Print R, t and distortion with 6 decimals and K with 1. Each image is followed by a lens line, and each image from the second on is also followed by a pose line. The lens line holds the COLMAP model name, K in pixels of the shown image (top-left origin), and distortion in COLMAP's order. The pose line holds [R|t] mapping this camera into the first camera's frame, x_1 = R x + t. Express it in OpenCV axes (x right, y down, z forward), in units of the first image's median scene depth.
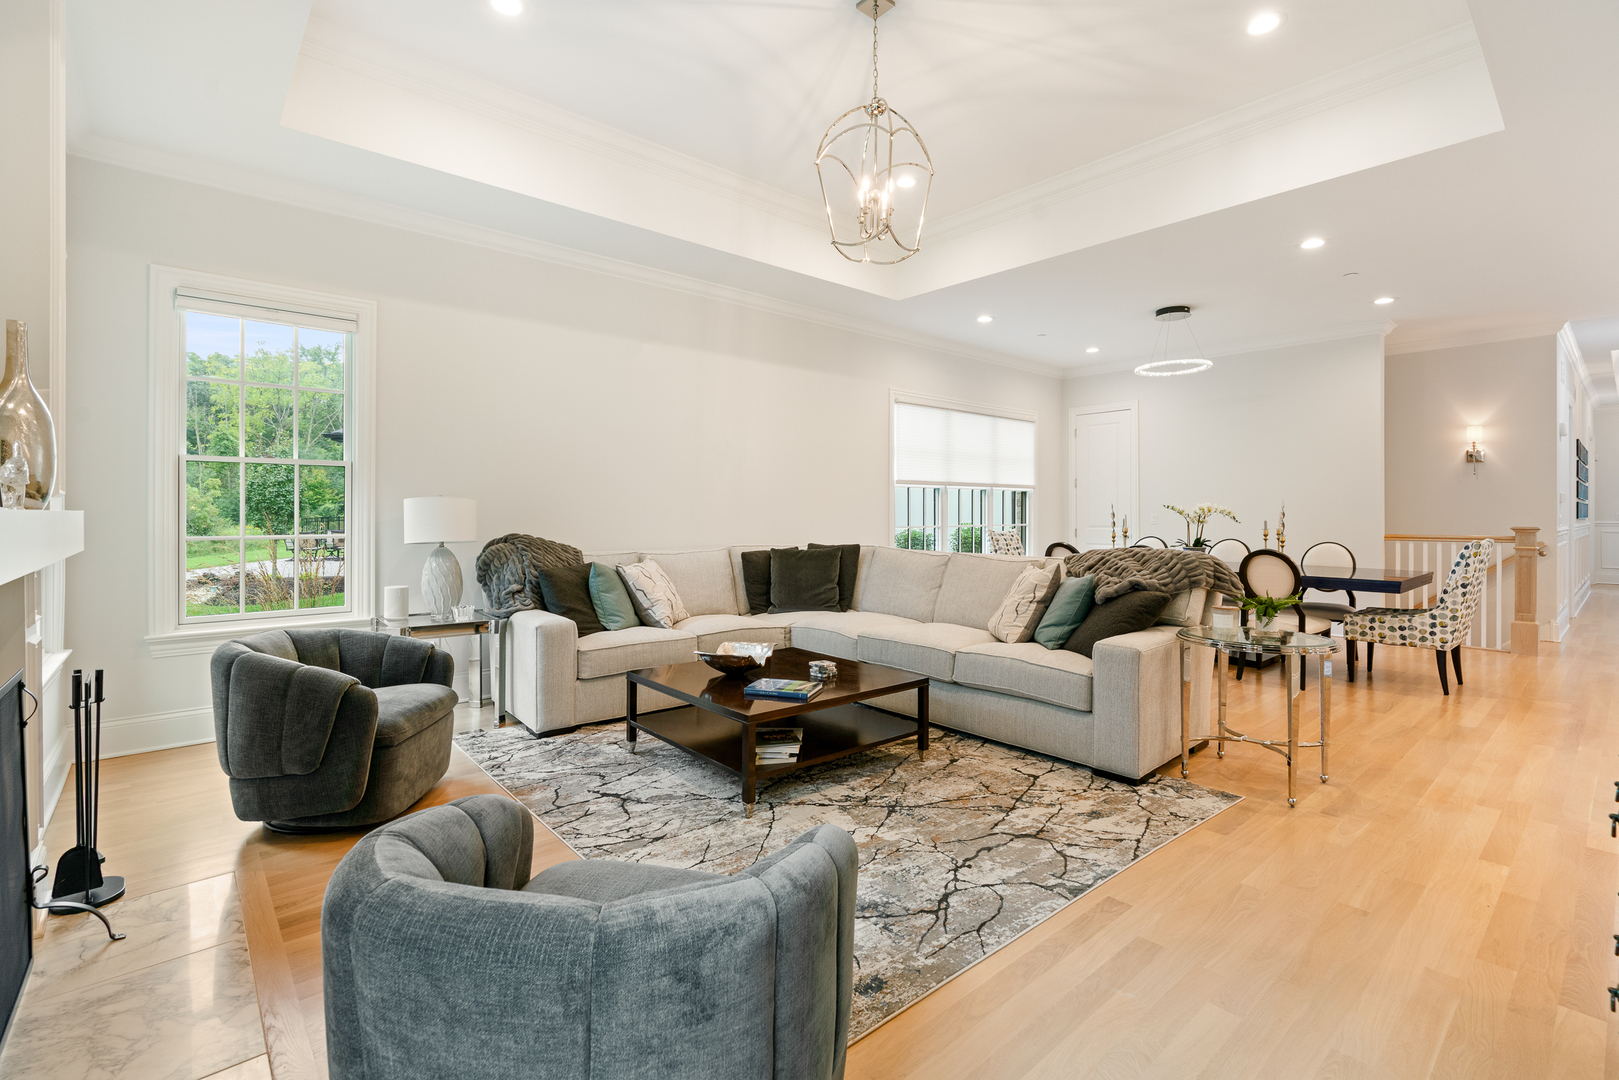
lens RADIAL K [[730.8, 0, 833.0], [0, 730.8, 514.4], [0, 0, 1]] dist [-0.014408, 0.007786]
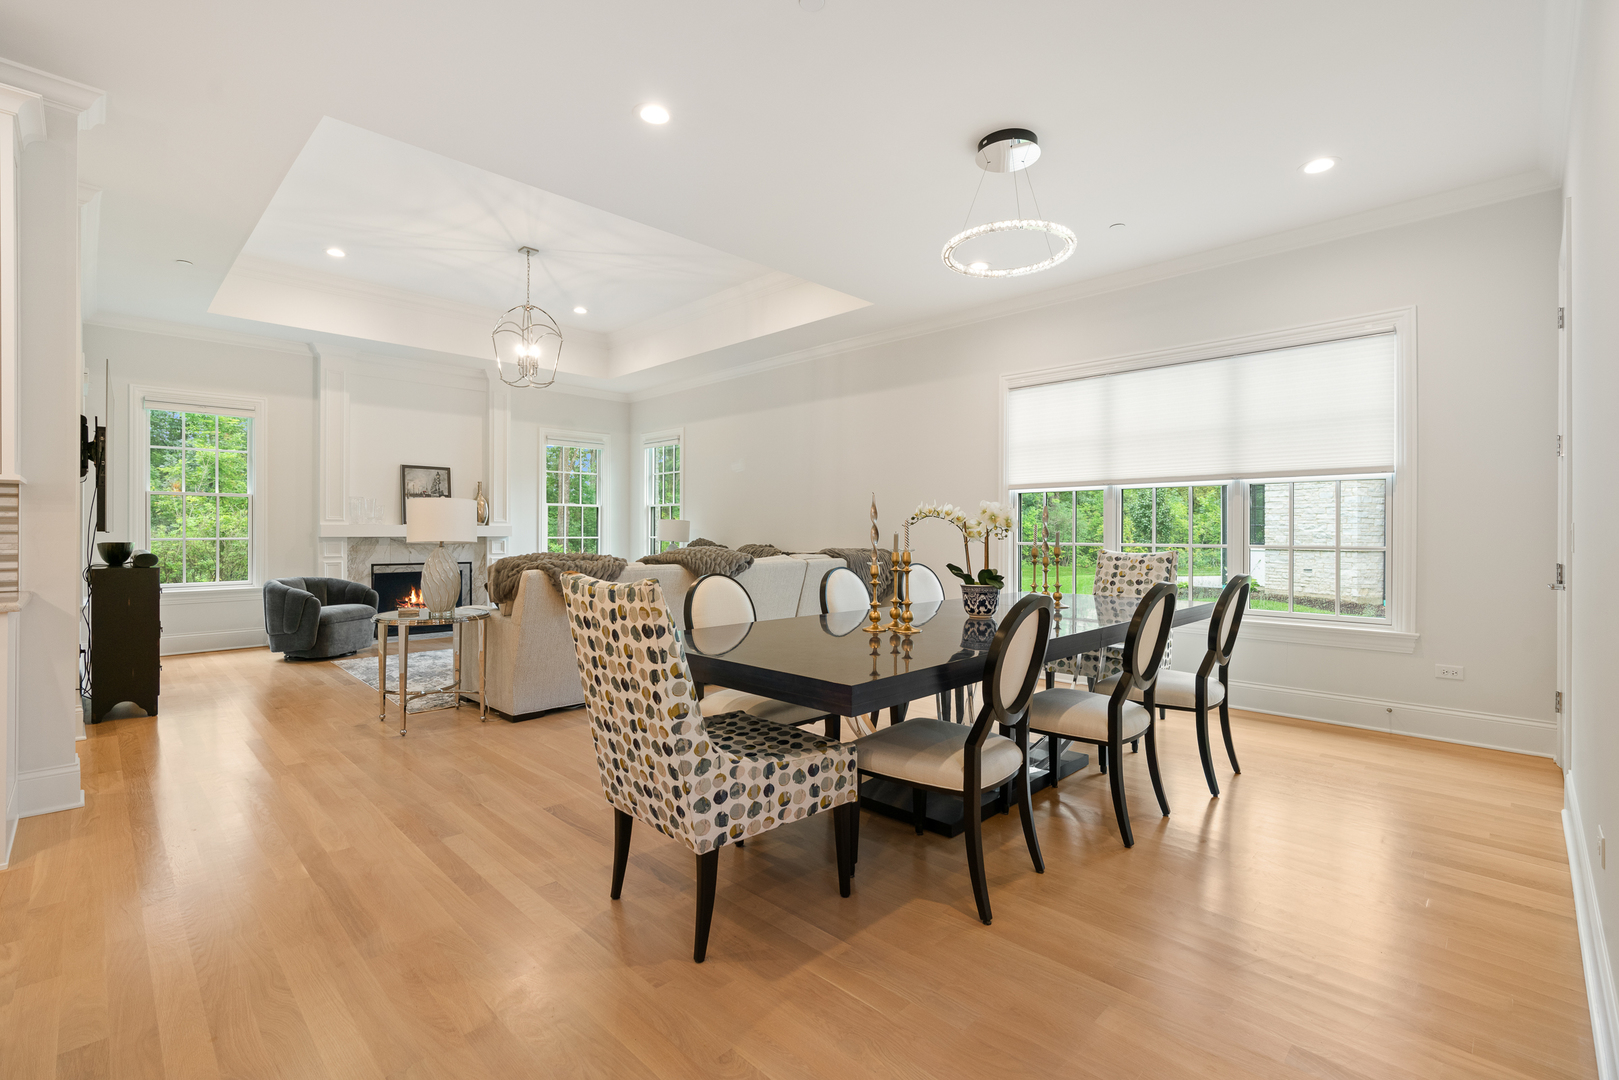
lens RADIAL K [[730.8, 0, 813.6], [0, 730.8, 532.5], [0, 0, 1]] dist [-0.014408, 0.007786]
pose [[0.051195, 0.001085, -0.998688, 1.279140], [-0.003973, 0.999992, 0.000882, 0.008264], [0.998681, 0.003922, 0.051199, 1.065564]]
